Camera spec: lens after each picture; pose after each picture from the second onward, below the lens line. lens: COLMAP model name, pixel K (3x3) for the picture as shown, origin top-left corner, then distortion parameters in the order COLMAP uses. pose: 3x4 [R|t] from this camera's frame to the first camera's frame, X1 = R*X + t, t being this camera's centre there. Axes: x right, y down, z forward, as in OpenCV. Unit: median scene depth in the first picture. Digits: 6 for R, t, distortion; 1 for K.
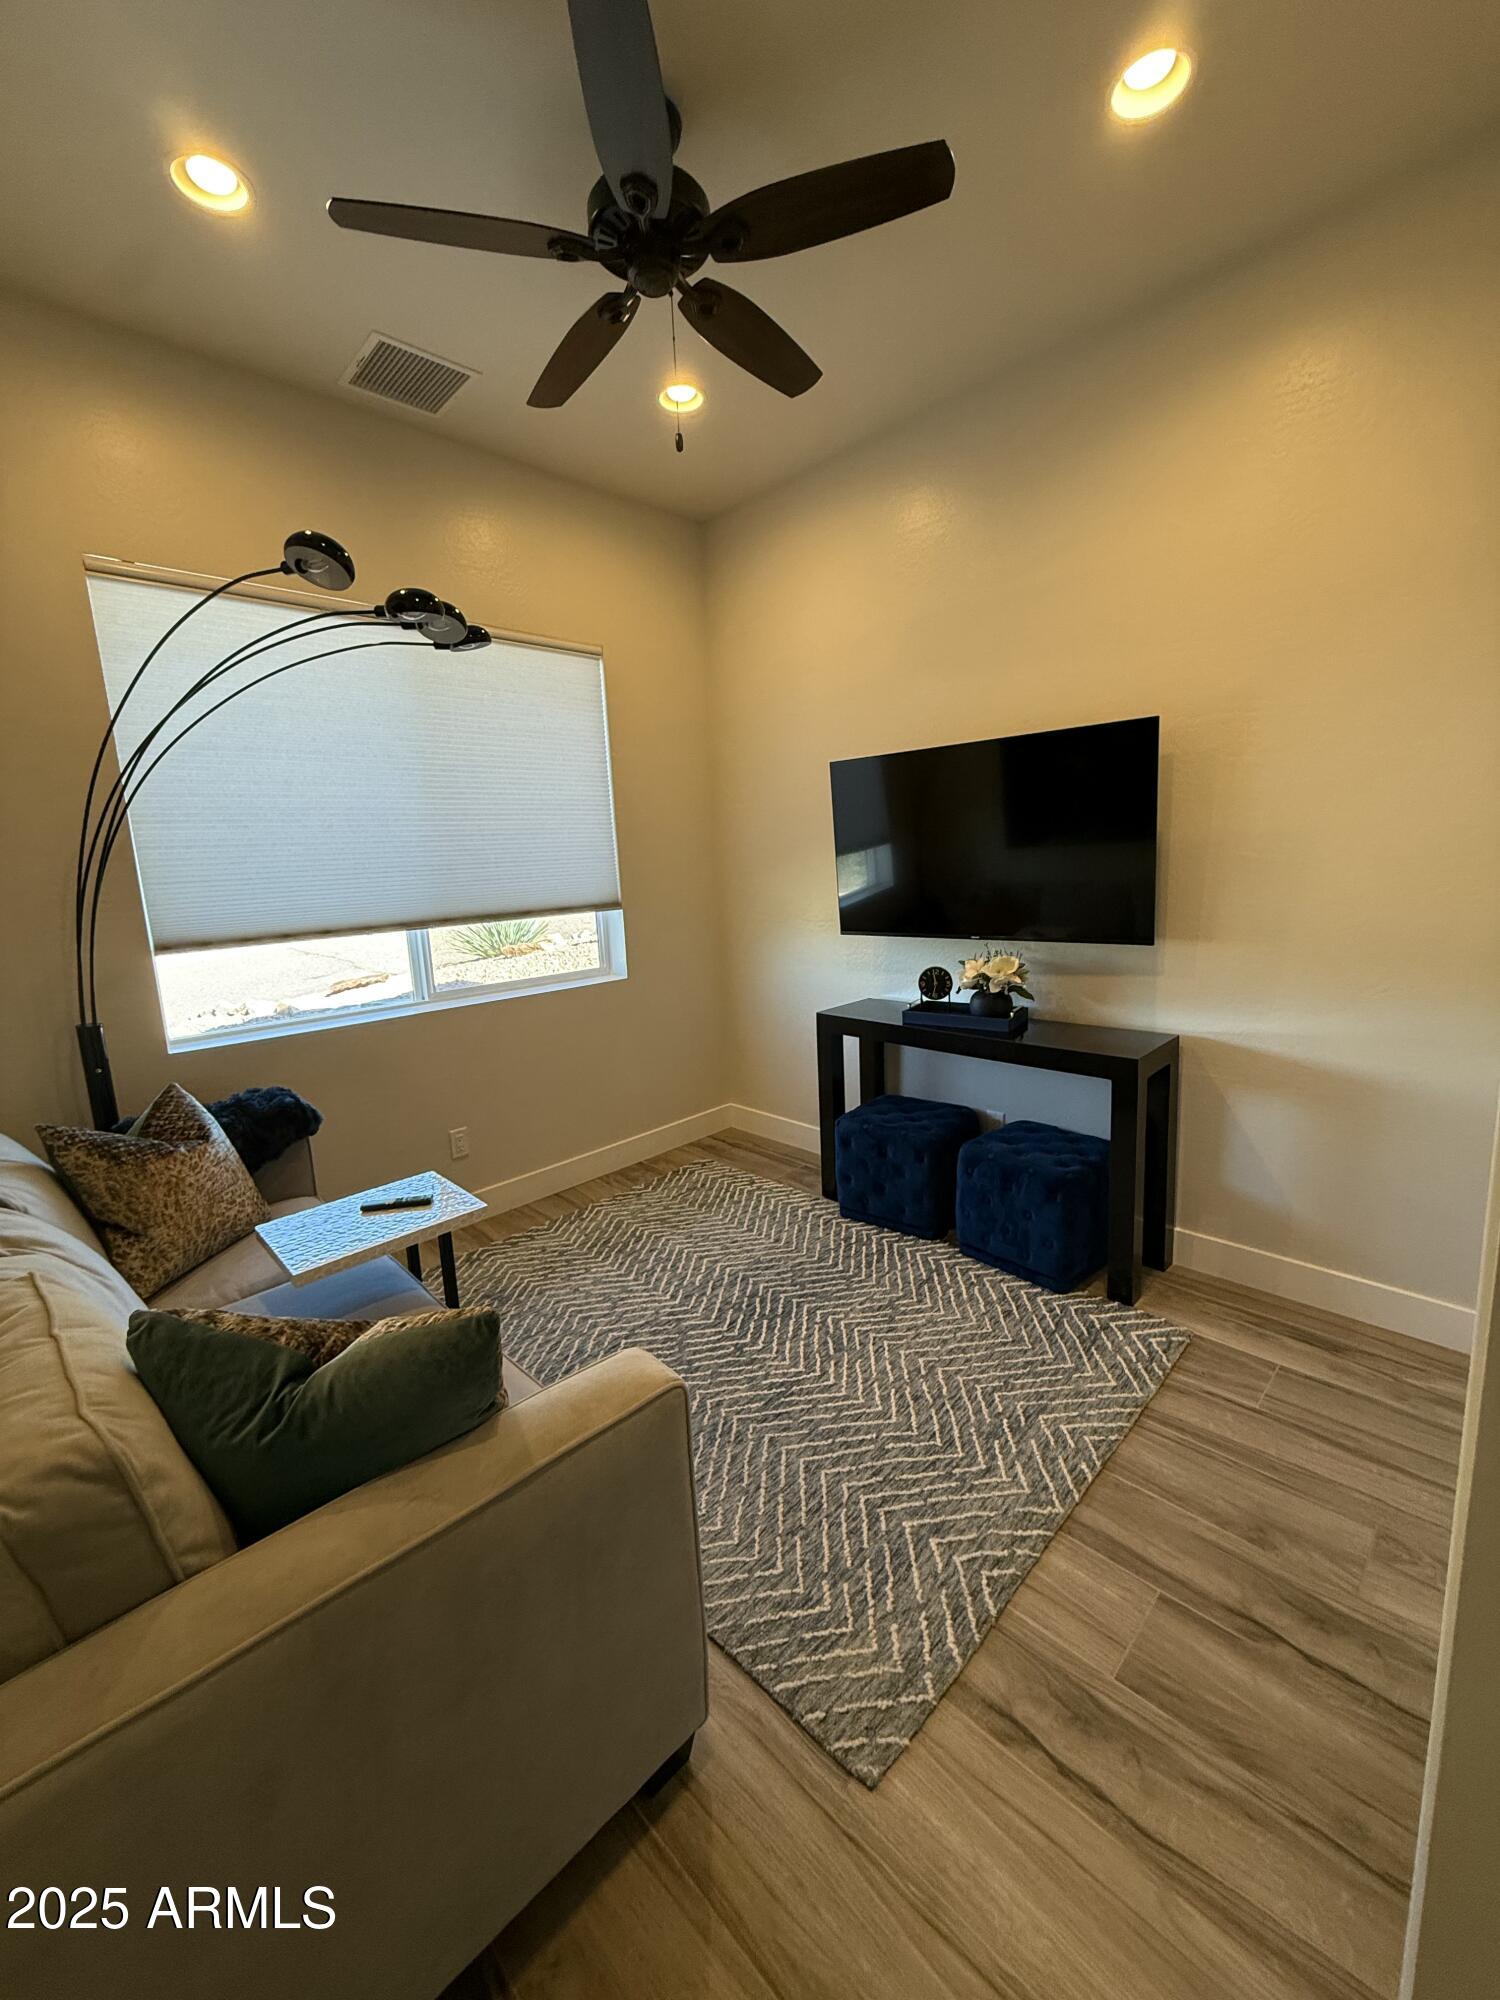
lens RADIAL K [[793.4, 0, 750.1], [0, 793.4, 996.4], [0, 0, 1]] dist [-0.004697, 0.000776]
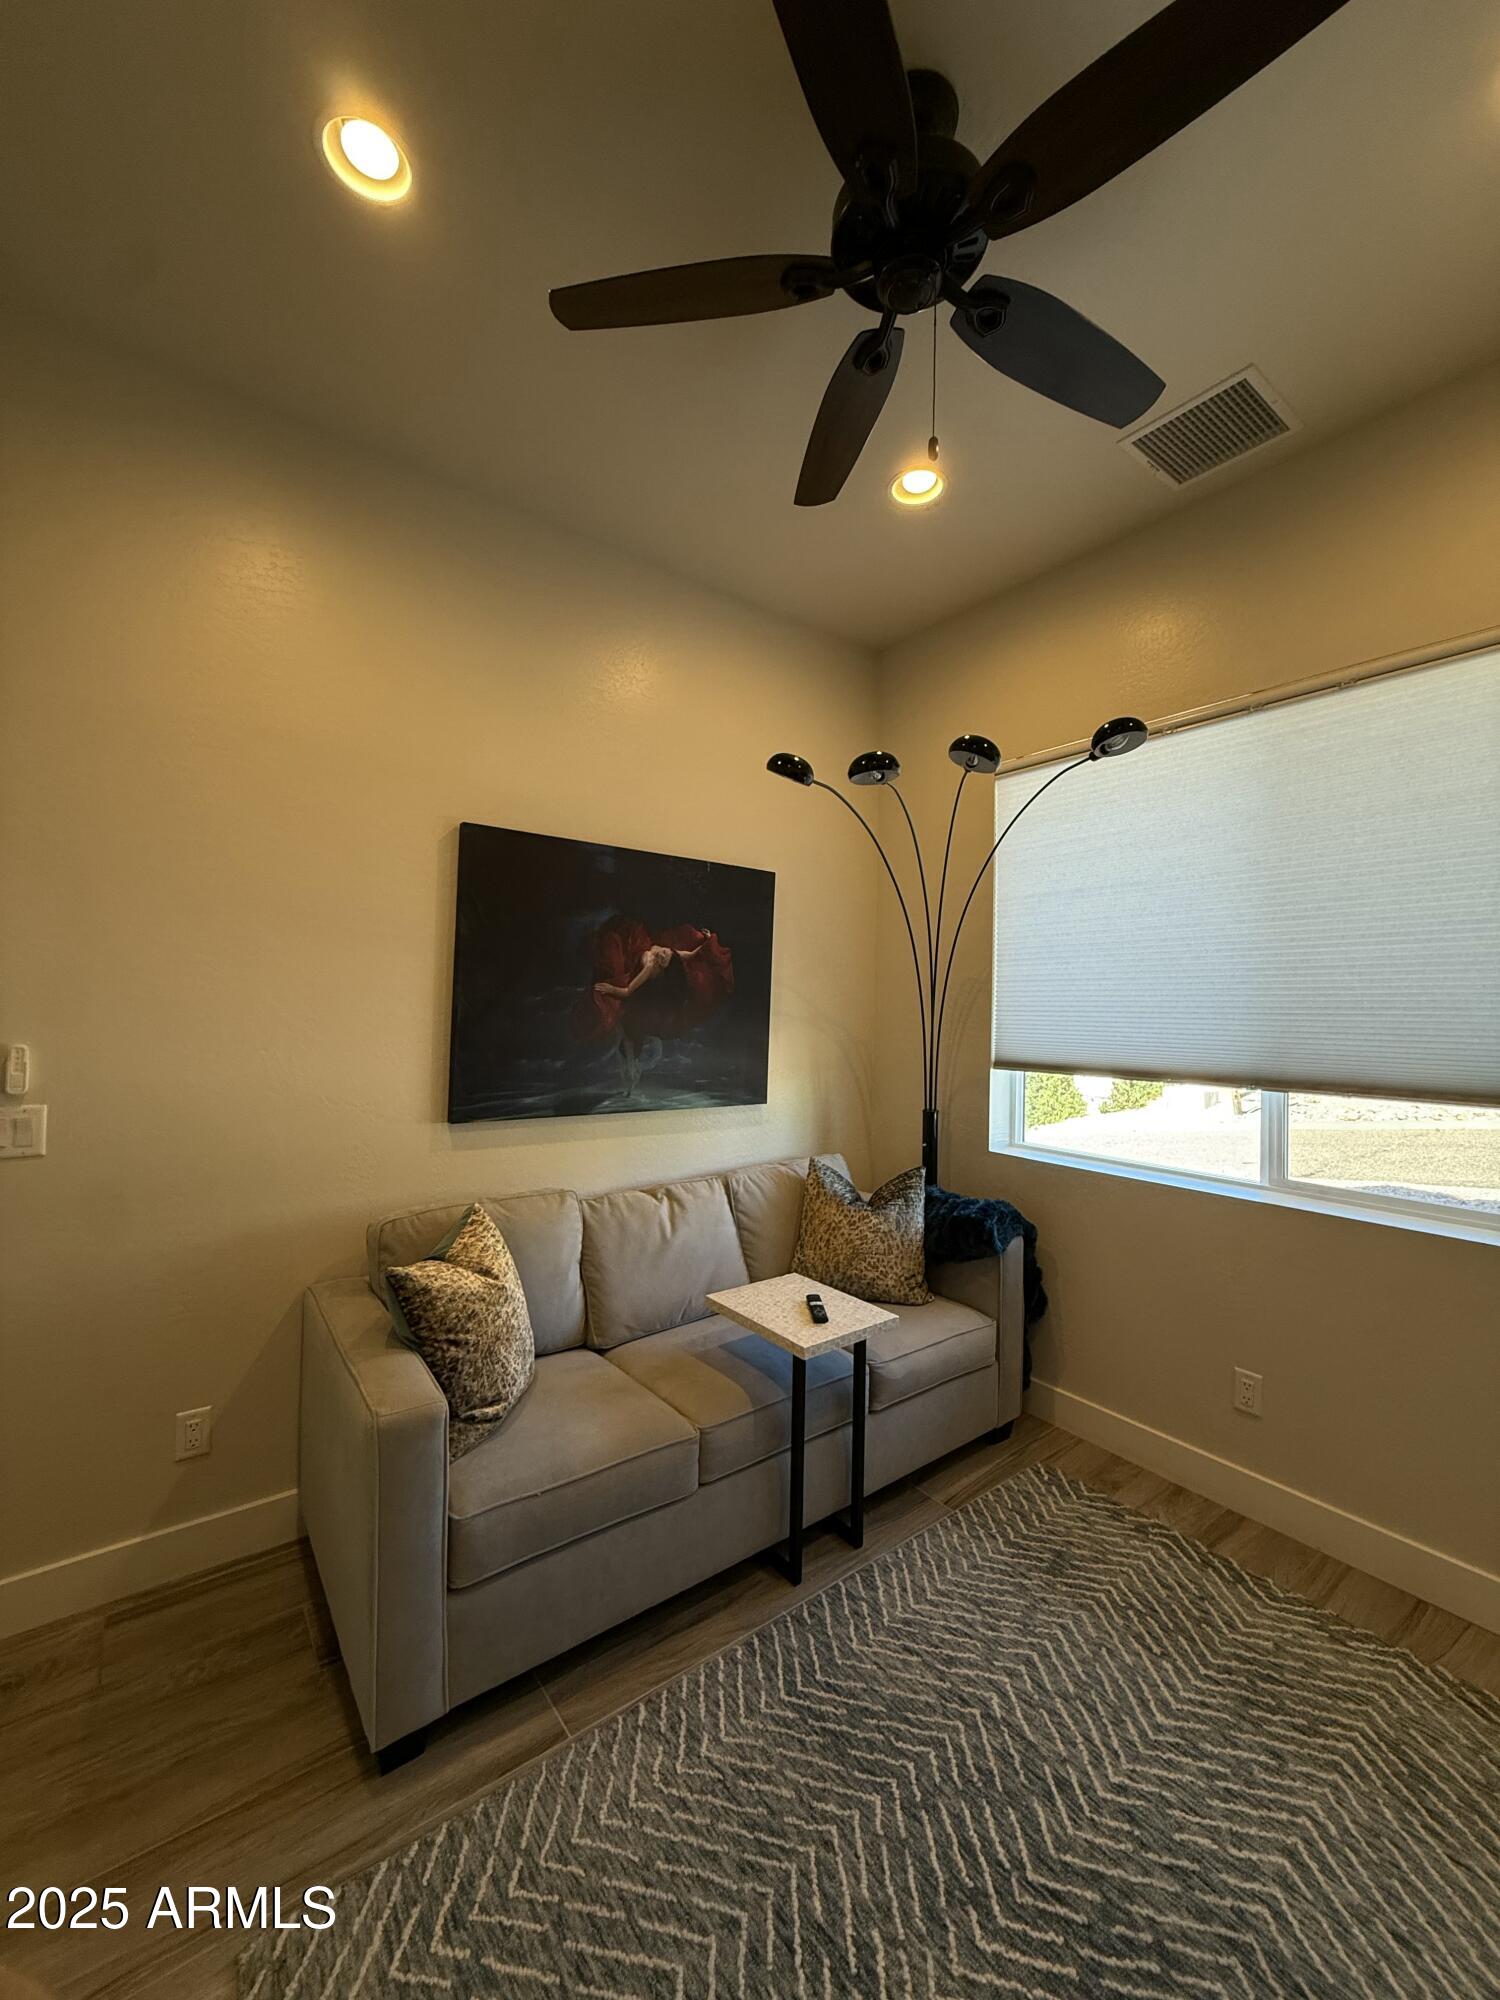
lens RADIAL K [[793.4, 0, 750.1], [0, 793.4, 996.4], [0, 0, 1]] dist [-0.004697, 0.000776]
pose [[-0.132308, 0.031458, -0.990709, 0.643268], [-0.177116, 0.982660, 0.054856, -0.207715], [0.975256, 0.182728, -0.124442, 0.982847]]
